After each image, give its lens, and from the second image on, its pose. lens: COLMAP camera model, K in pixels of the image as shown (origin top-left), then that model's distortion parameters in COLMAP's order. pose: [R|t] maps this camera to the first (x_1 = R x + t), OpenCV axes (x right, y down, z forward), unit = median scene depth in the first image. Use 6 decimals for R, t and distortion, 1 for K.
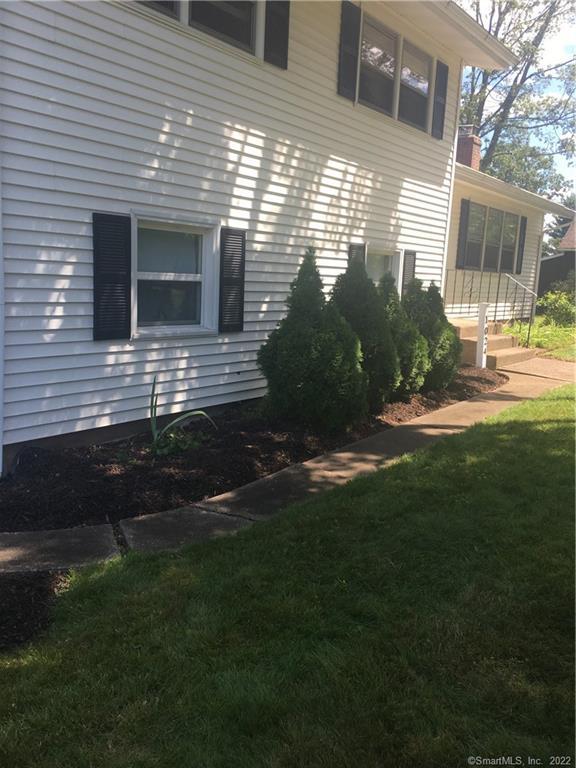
lens RADIAL K [[650.7, 0, 288.0], [0, 650.7, 384.0], [0, 0, 1]] dist [0.072737, -0.106305]
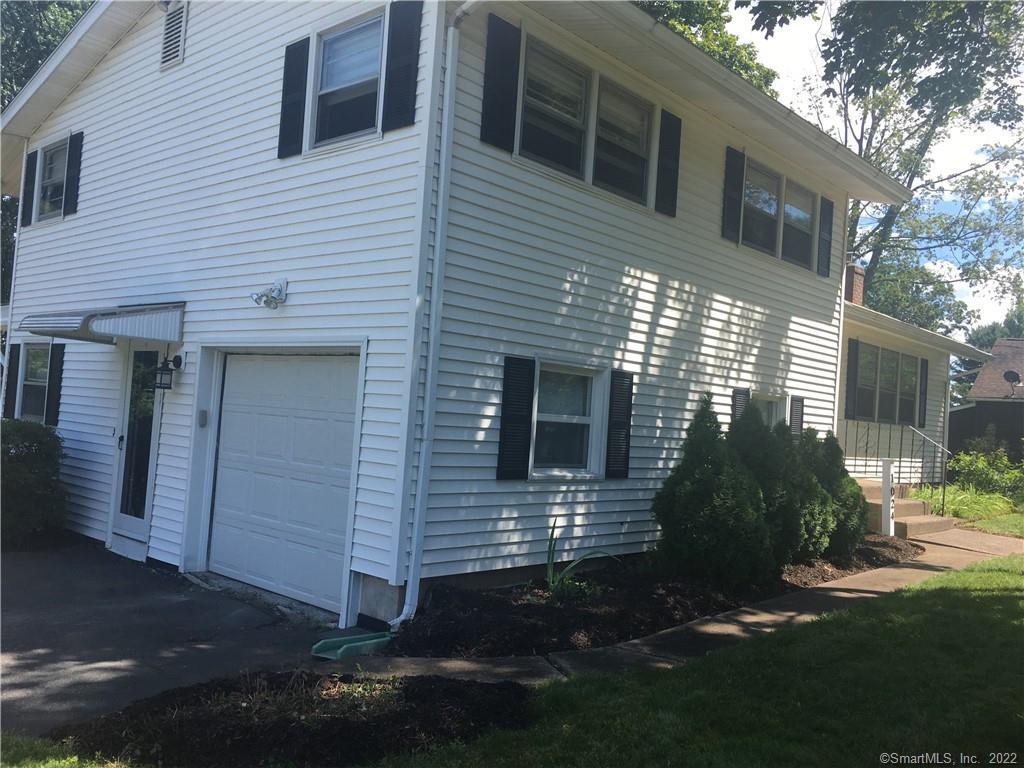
lens RADIAL K [[867.5, 0, 508.8], [0, 867.5, 384.8], [0, 0, 1]] dist [0.072737, -0.106305]
pose [[0.995178, 0.017525, -0.096505, -0.106381], [-0.037152, 0.977948, -0.205520, 0.044489], [0.090775, 0.208114, 0.973883, -0.224432]]
